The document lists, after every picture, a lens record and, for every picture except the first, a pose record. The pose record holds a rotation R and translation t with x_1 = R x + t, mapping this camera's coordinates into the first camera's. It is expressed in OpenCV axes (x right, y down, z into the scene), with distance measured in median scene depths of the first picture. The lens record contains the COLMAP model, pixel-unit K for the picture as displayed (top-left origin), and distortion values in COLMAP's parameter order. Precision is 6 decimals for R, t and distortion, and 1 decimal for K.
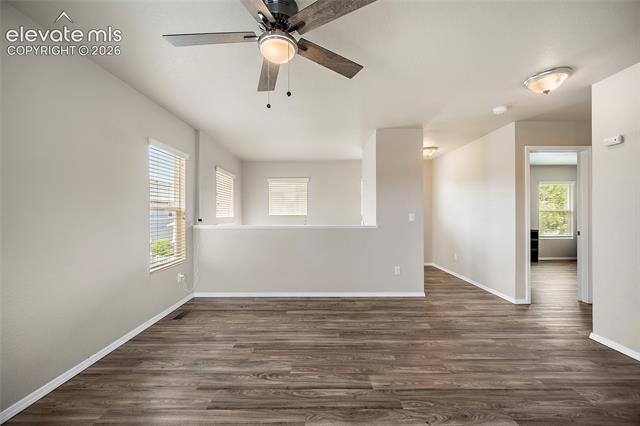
lens RADIAL K [[255.2, 0, 320.0], [0, 255.2, 214.3], [0, 0, 1]] dist [-0.002436, 0.000542]
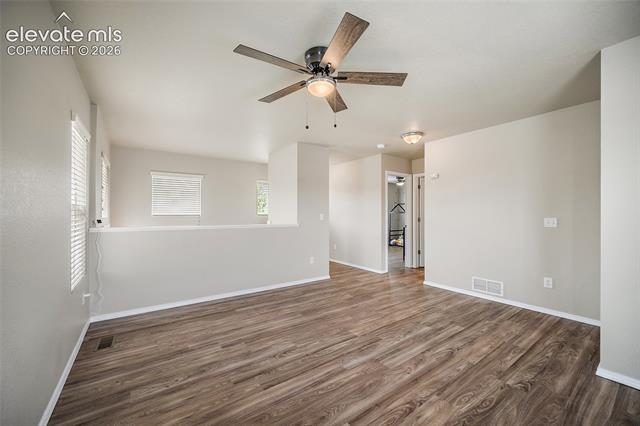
lens RADIAL K [[255.2, 0, 323.4], [0, 255.2, 214.0], [0, 0, 1]] dist [-0.002436, 0.000542]
pose [[0.805490, 0.004581, 0.592592, -0.551341], [-0.003988, 0.999989, -0.002310, -0.000298], [-0.592596, -0.000503, 0.805499, -0.029109]]
